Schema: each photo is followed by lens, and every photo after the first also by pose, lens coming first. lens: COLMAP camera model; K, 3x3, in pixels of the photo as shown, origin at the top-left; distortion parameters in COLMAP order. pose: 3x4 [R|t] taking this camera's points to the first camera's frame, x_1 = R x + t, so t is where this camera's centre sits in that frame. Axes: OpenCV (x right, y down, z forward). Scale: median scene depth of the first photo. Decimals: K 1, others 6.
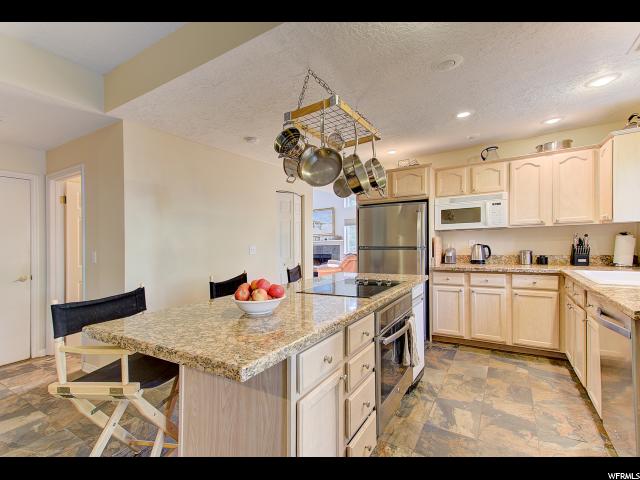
lens RADIAL K [[295.1, 0, 319.8], [0, 295.1, 241.4], [0, 0, 1]] dist [0.017716, 0.002268]
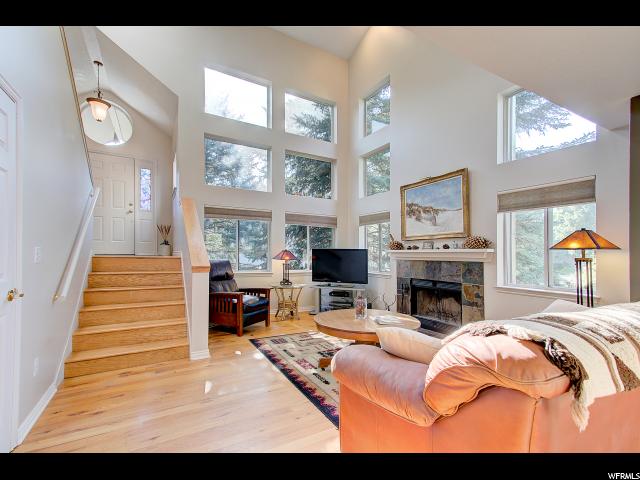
lens RADIAL K [[295.1, 0, 310.8], [0, 295.1, 244.2], [0, 0, 1]] dist [0.017716, 0.002268]
pose [[0.874961, 0.010917, -0.484071, 0.057245], [-0.022754, 0.999568, -0.018585, 0.001356], [0.483659, 0.027276, 0.874831, 0.535010]]
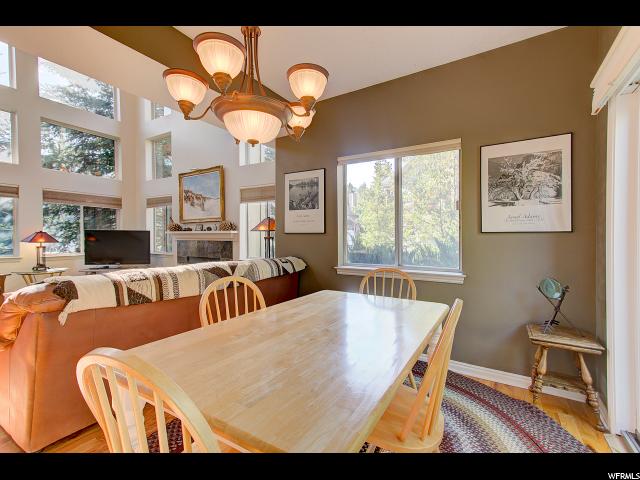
lens RADIAL K [[295.1, 0, 322.4], [0, 295.1, 231.8], [0, 0, 1]] dist [0.017716, 0.002268]
pose [[0.999581, 0.021459, 0.019407, 0.209234], [-0.021233, 0.999705, -0.011767, -0.000344], [-0.019654, 0.011350, 0.999742, 0.486900]]
